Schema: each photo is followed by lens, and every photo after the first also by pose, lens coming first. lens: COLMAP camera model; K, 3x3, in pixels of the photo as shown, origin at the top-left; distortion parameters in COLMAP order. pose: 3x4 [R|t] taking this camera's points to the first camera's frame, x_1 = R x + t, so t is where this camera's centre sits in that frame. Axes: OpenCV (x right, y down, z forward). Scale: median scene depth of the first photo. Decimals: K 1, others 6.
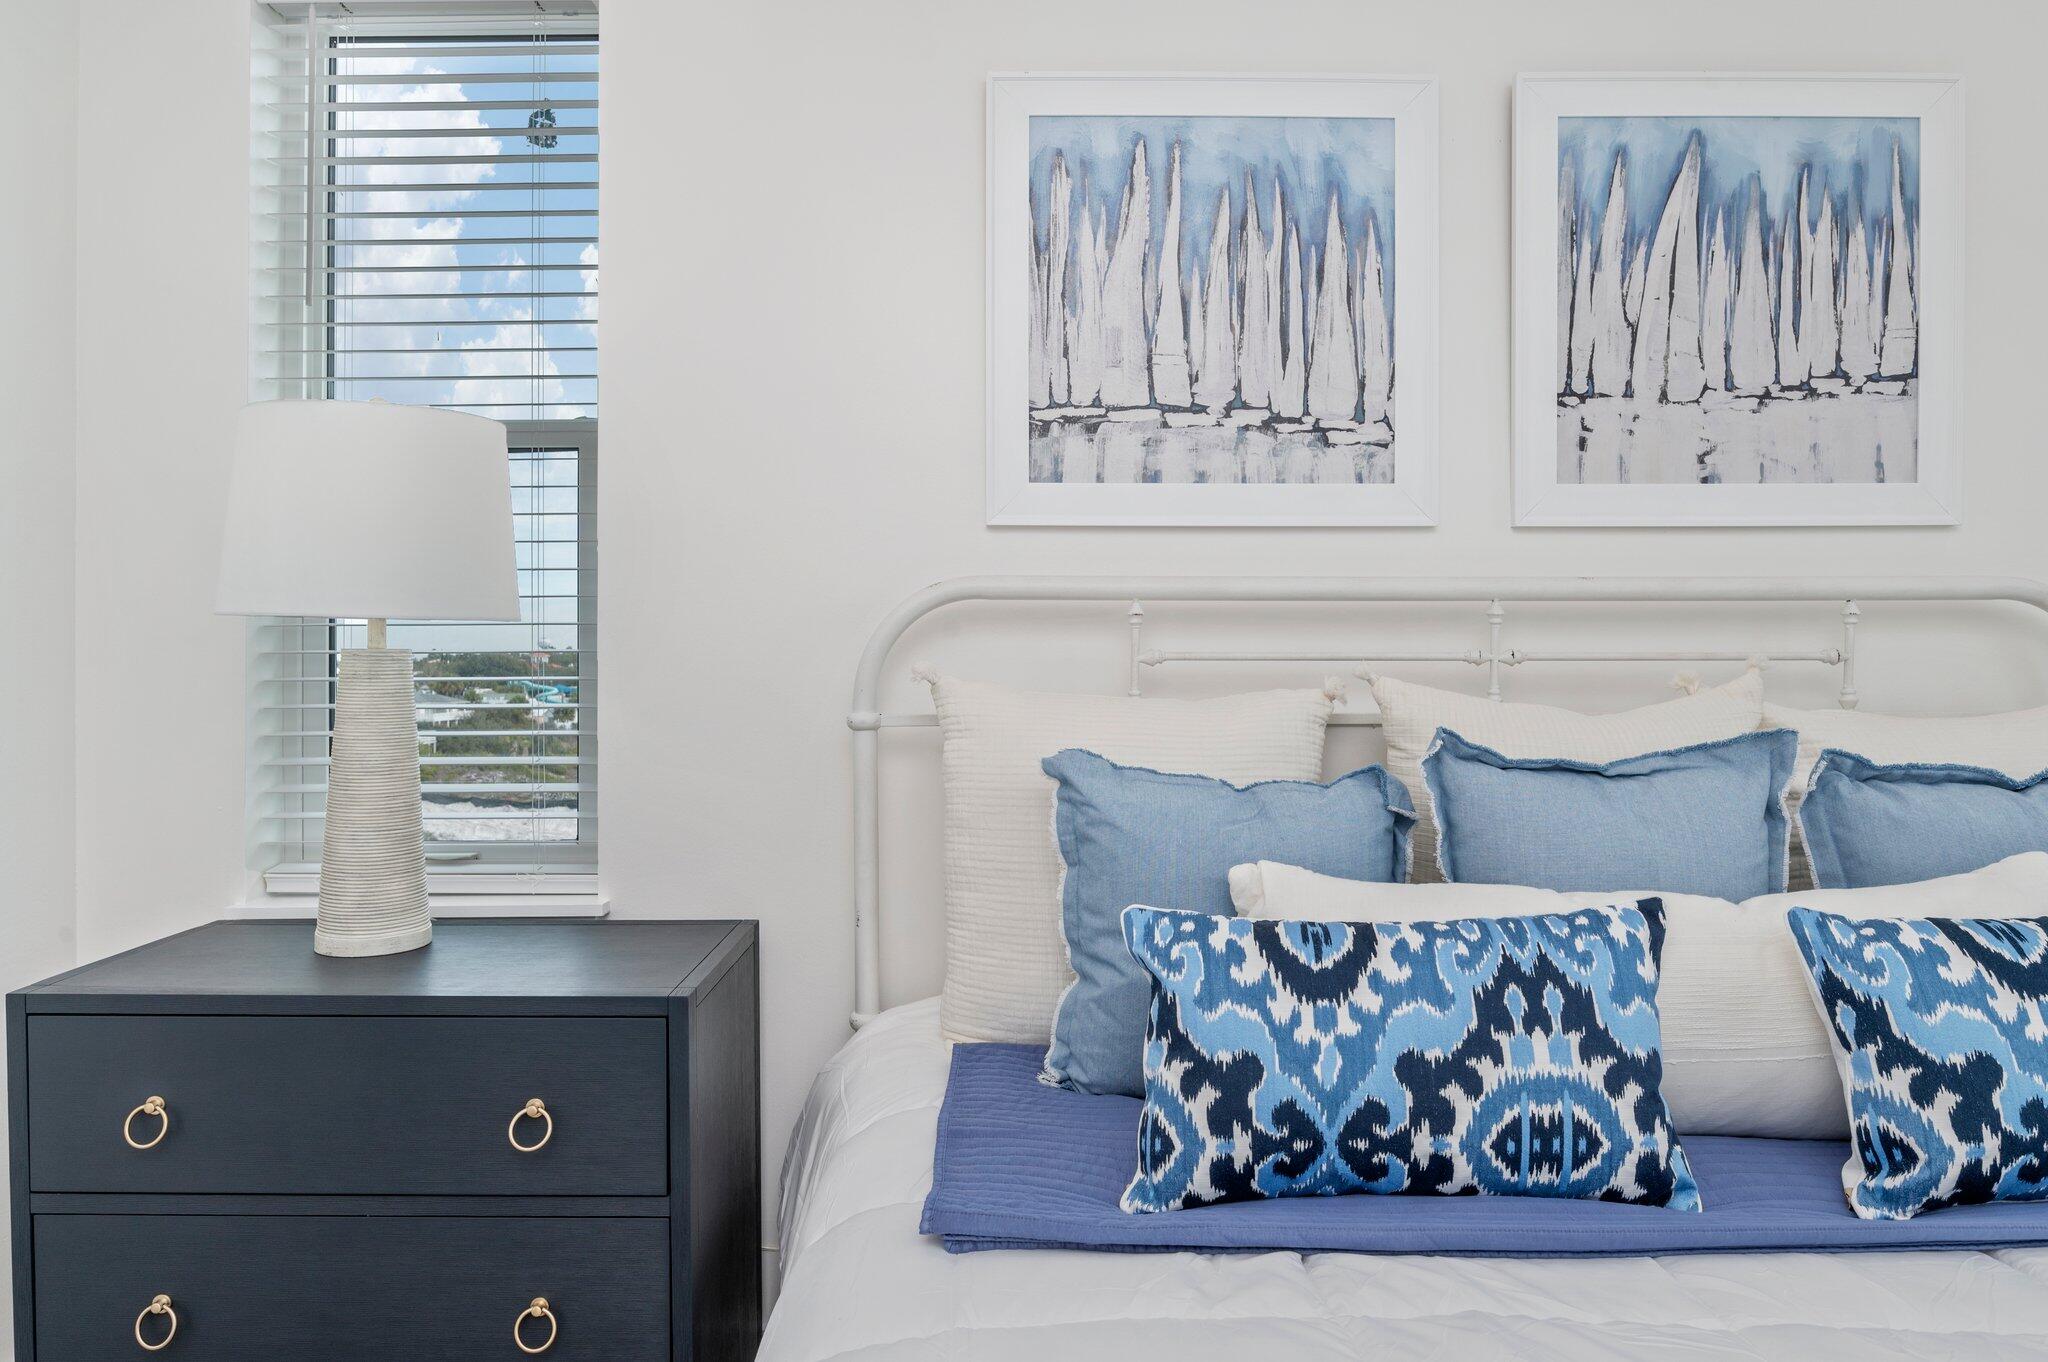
lens RADIAL K [[1366.6, 0, 1025.5], [0, 1366.6, 667.7], [0, 0, 1]] dist [-0.017541, 0.000252]
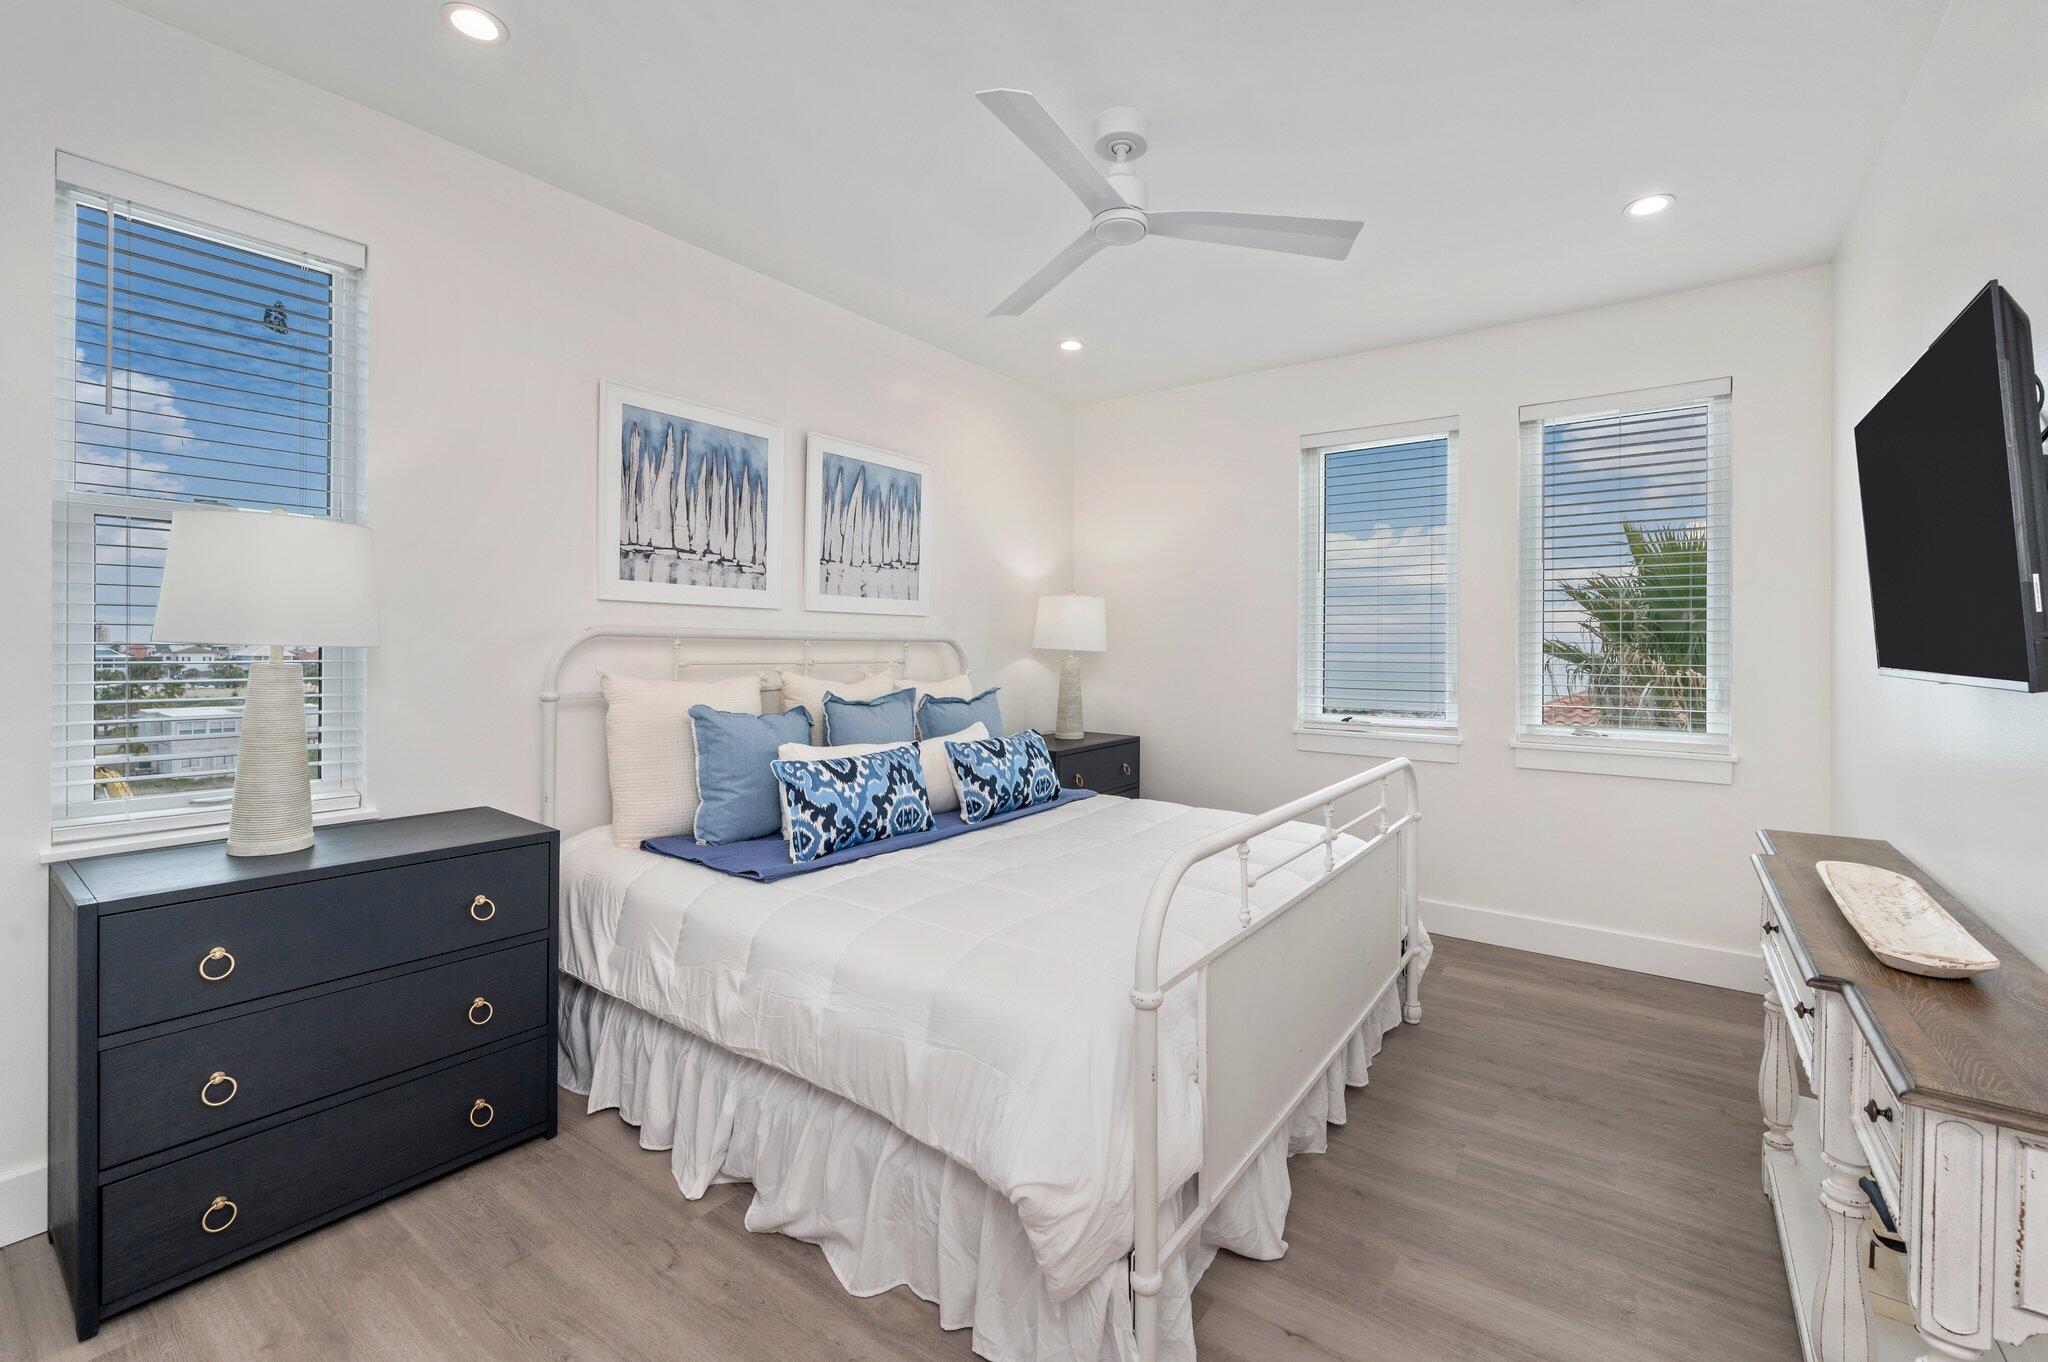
lens RADIAL K [[876.4, 0, 1023.9], [0, 876.4, 666.9], [0, 0, 1]] dist [0.001223, 0.001346]
pose [[0.595663, -0.011286, 0.803155, -0.711856], [-0.006735, 0.999796, 0.019045, -0.032745], [-0.803207, -0.016753, 0.595465, -0.294904]]
